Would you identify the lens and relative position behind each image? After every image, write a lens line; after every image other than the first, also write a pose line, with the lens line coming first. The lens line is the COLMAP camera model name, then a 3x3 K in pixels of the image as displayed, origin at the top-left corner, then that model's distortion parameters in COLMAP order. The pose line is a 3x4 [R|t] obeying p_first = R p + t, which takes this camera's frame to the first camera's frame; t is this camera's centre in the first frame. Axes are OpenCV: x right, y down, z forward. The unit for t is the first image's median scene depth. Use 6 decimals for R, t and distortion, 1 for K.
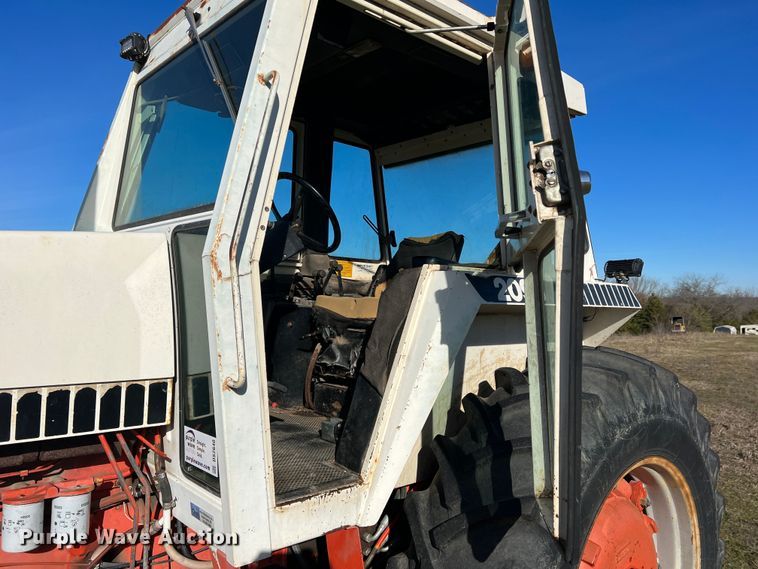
lens RADIAL K [[572.7, 0, 381.3], [0, 572.7, 286.2], [0, 0, 1]] dist [0.063143, -0.073585]
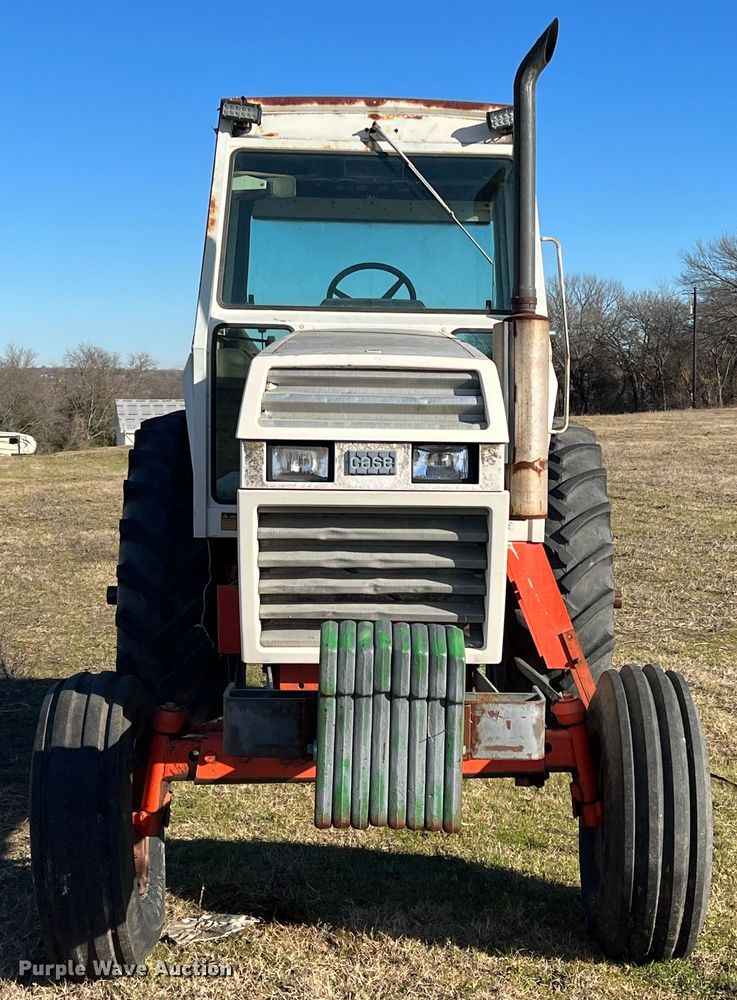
lens RADIAL K [[1587.3, 0, 450.5], [0, 1587.3, 498.8], [0, 0, 1]] dist [0.185868, -0.031260]
pose [[0.621923, -0.061064, 0.780694, -3.330543], [-0.016876, 0.995678, 0.091324, -0.043903], [-0.782896, -0.069971, 0.618205, -1.348021]]
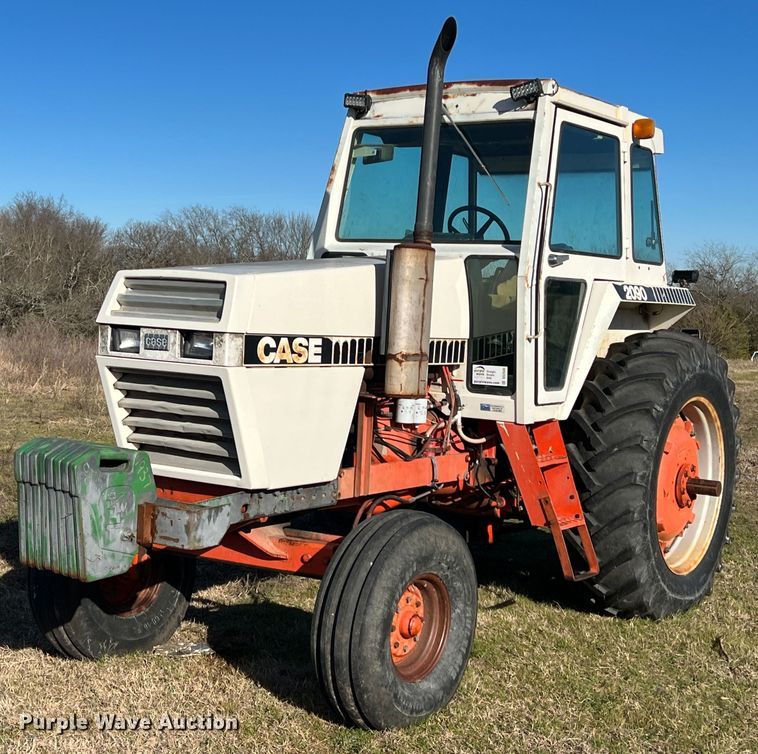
lens RADIAL K [[1296.4, 0, 377.6], [0, 1296.4, 400.1], [0, 0, 1]] dist [0.181024, -0.112378]
pose [[0.970874, 0.001835, 0.239584, -1.595920], [-0.028253, 0.993871, 0.106879, -0.077961], [-0.237919, -0.110535, 0.964975, -2.873901]]
